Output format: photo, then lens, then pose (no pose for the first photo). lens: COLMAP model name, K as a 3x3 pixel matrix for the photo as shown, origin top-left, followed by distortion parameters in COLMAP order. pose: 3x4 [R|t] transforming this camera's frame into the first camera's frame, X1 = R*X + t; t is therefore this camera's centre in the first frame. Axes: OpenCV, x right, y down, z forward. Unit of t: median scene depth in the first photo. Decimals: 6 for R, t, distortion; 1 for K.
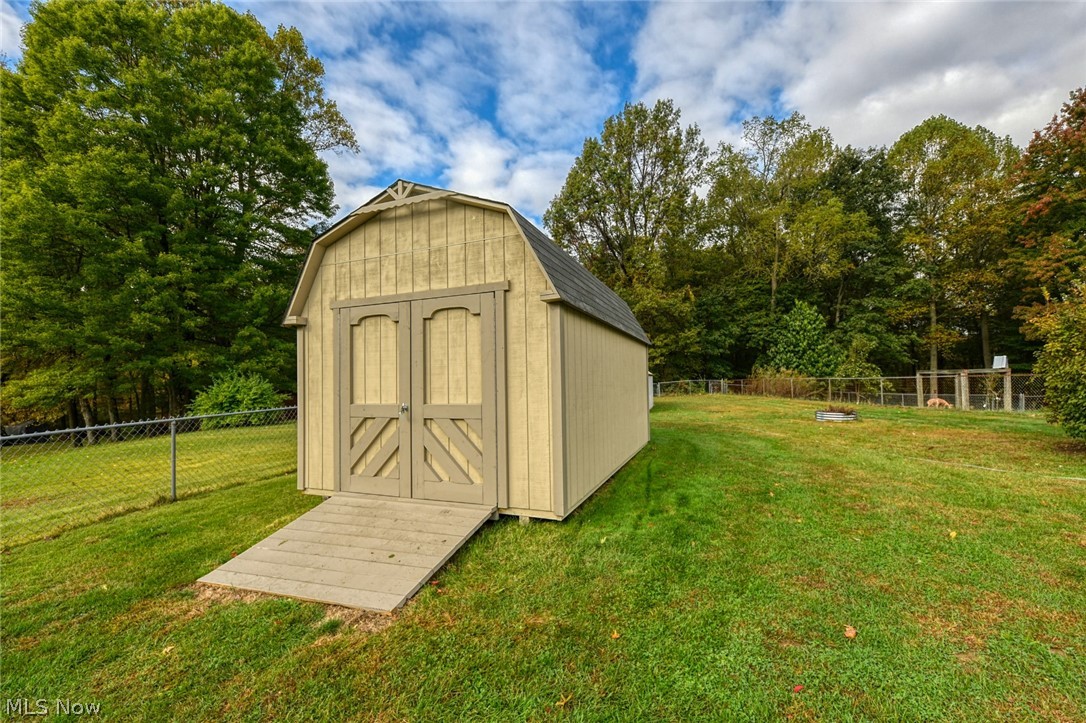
lens RADIAL K [[437.1, 0, 541.8], [0, 437.1, 372.8], [0, 0, 1]] dist [-0.002548, -0.000631]
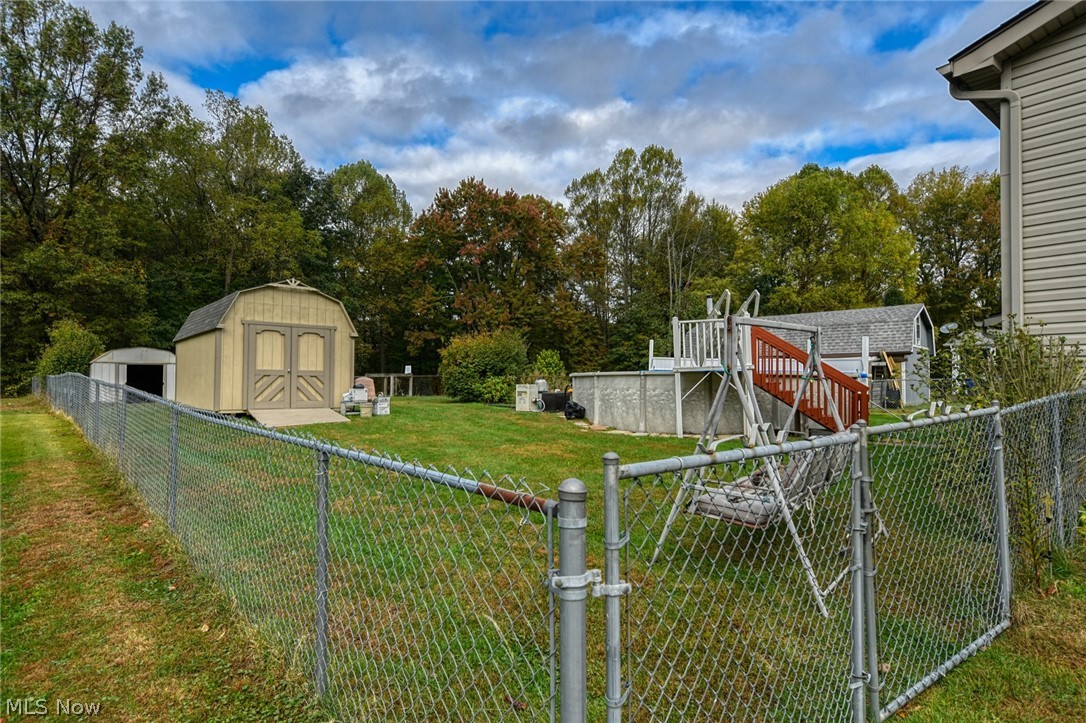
lens RADIAL K [[602.7, 0, 541.6], [0, 602.7, 364.5], [0, 0, 1]] dist [-0.000436, -0.000057]
pose [[0.467194, 0.056084, 0.882375, -2.400355], [-0.036482, 0.998359, -0.044140, 0.129037], [-0.883402, -0.011569, 0.468473, -1.654847]]
